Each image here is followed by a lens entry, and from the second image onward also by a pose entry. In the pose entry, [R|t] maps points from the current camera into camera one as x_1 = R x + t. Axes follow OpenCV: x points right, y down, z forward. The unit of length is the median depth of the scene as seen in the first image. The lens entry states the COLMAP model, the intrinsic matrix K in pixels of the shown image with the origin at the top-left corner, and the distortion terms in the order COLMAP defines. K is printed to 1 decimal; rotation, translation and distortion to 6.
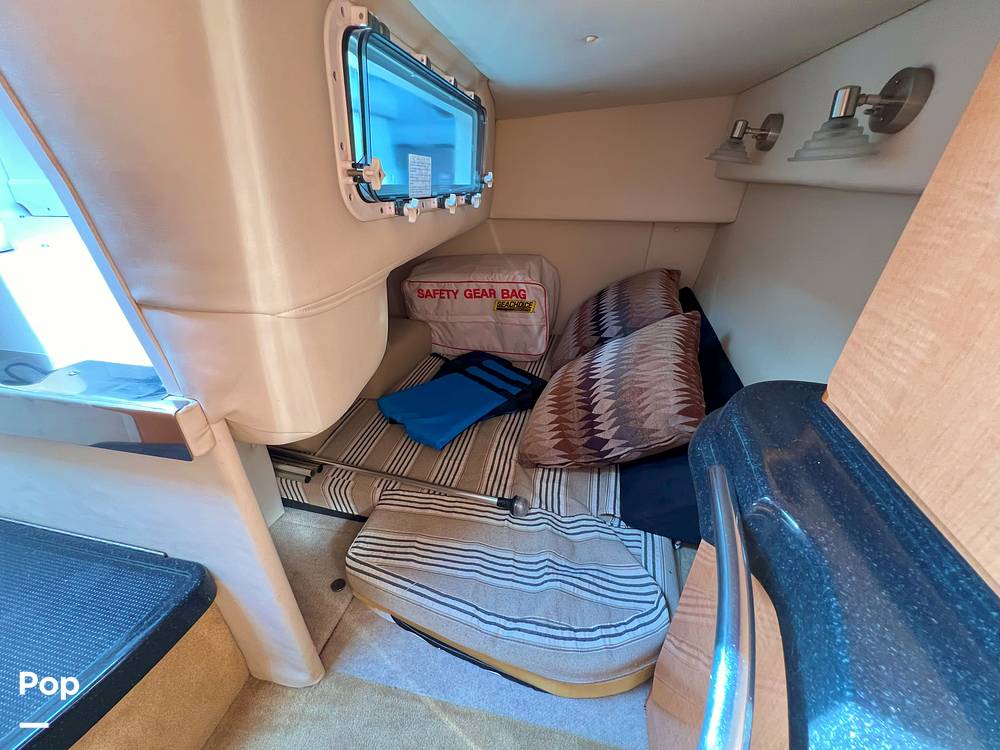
lens RADIAL K [[399.8, 0, 500.0], [0, 399.8, 375.0], [0, 0, 1]] dist [-0.001966, 0.000062]
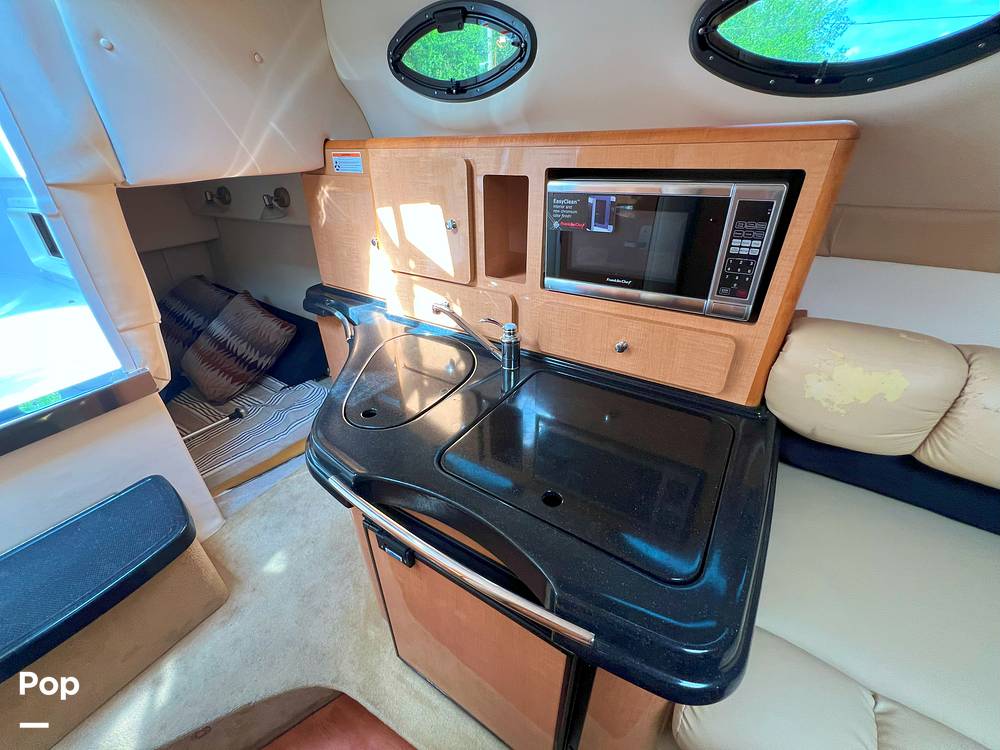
lens RADIAL K [[402.1, 0, 500.0], [0, 402.1, 375.0], [0, 0, 1]] dist [0.001760, 0.000051]
pose [[0.329806, -0.482964, 0.811156, -0.952784], [0.456985, 0.833527, 0.310479, 0.151732], [-0.826070, 0.268288, 0.495610, -0.916484]]
